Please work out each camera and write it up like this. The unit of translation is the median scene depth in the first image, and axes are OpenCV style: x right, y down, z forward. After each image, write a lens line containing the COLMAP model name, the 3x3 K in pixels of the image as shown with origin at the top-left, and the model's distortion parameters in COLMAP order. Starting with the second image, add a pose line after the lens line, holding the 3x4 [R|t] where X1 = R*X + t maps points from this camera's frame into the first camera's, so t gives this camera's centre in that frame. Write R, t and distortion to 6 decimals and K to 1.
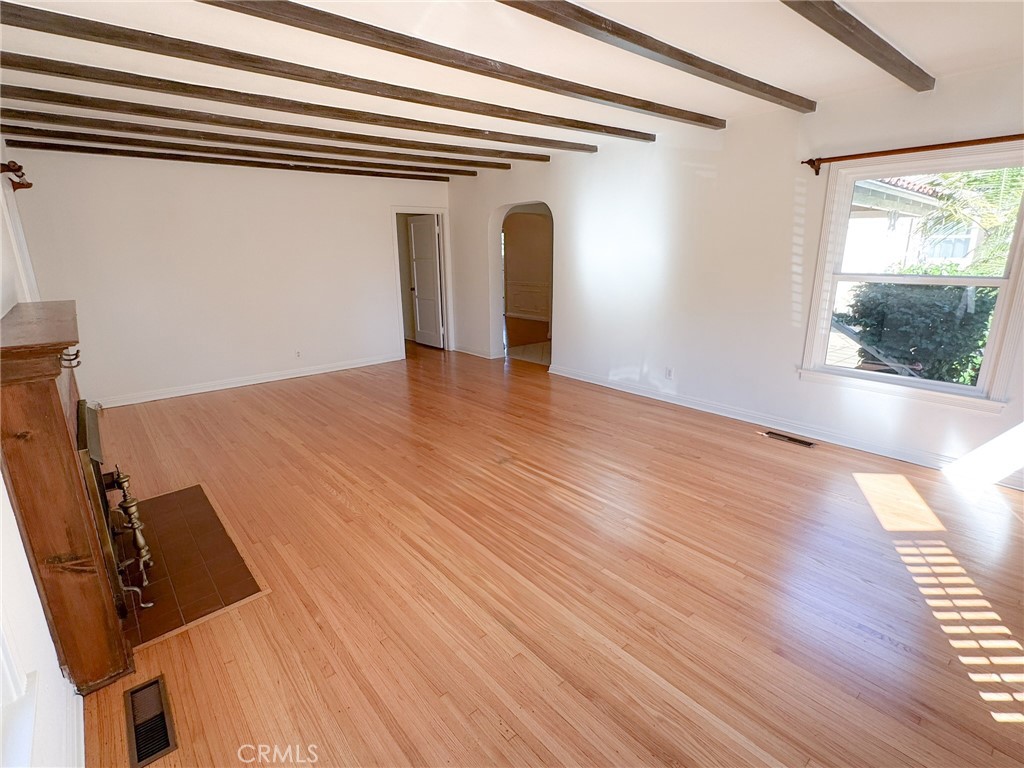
lens RADIAL K [[503.6, 0, 512.0], [0, 503.6, 384.0], [0, 0, 1]] dist [-0.002351, 0.000008]
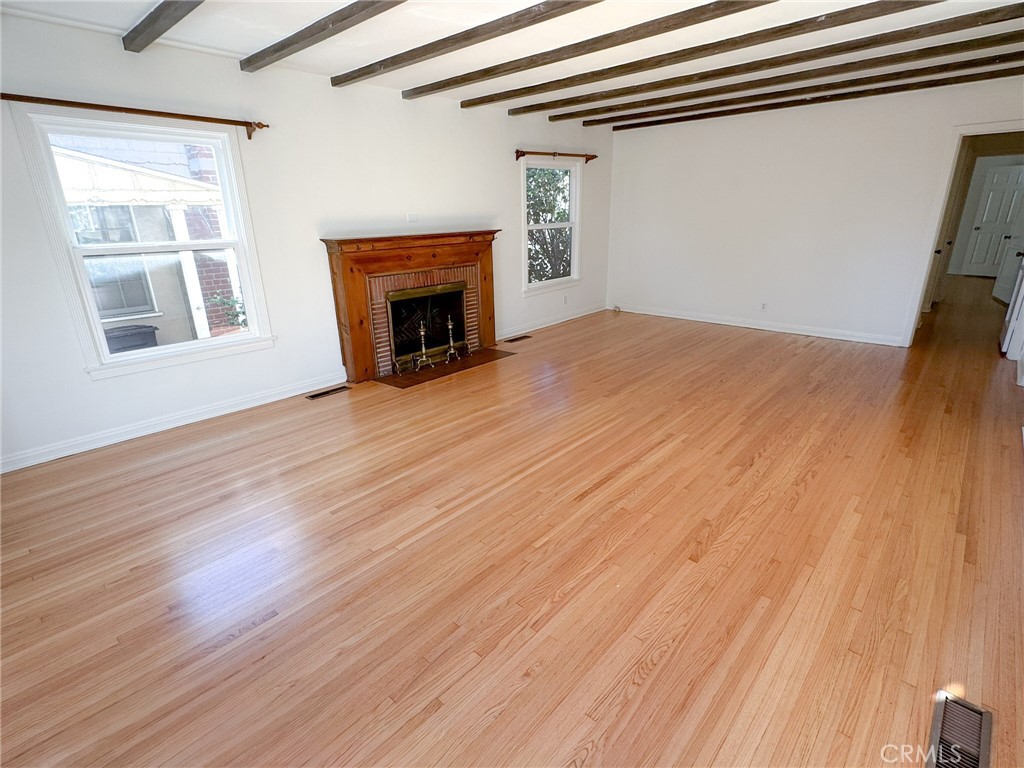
lens RADIAL K [[507.1, 0, 511.2], [0, 507.1, 383.1], [0, 0, 1]] dist [-0.006483, 0.000165]
pose [[0.121351, 0.330346, -0.936026, 0.730540], [-0.235305, 0.925690, 0.296192, -0.147267], [0.964316, 0.184308, 0.190066, 0.571358]]
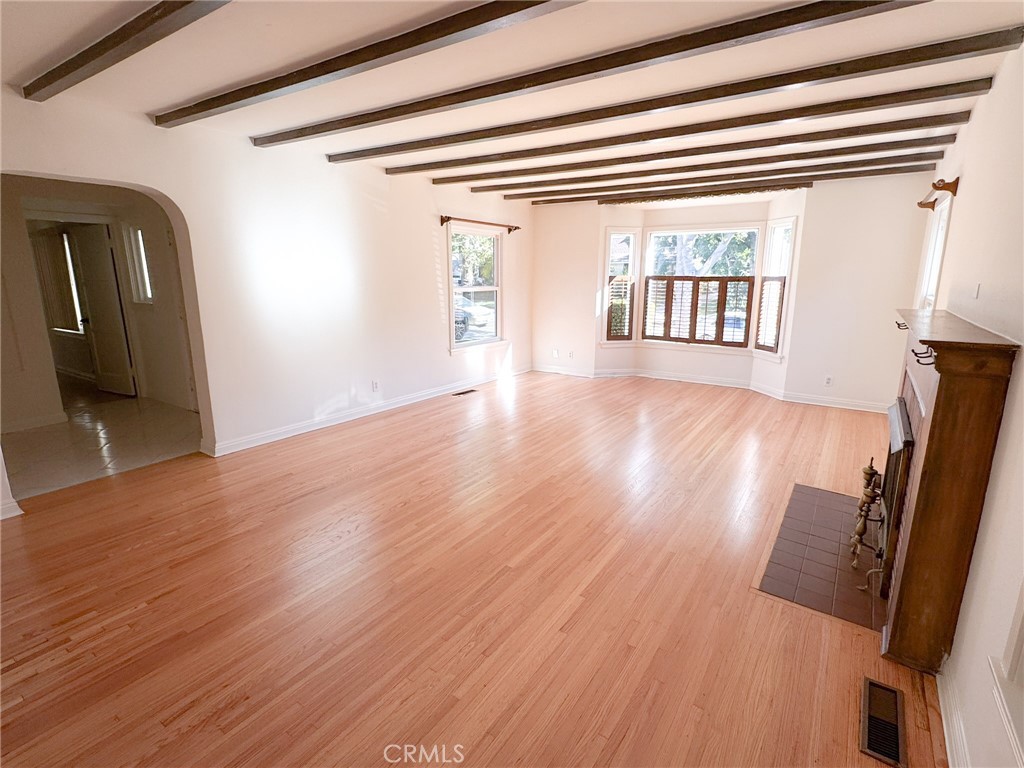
lens RADIAL K [[507.1, 0, 511.2], [0, 507.1, 383.1], [0, 0, 1]] dist [-0.006483, 0.000165]
pose [[-0.257482, -0.191047, 0.947208, -0.944763], [0.252026, 0.933053, 0.256701, -0.278429], [-0.932837, 0.304817, -0.192096, 1.126942]]
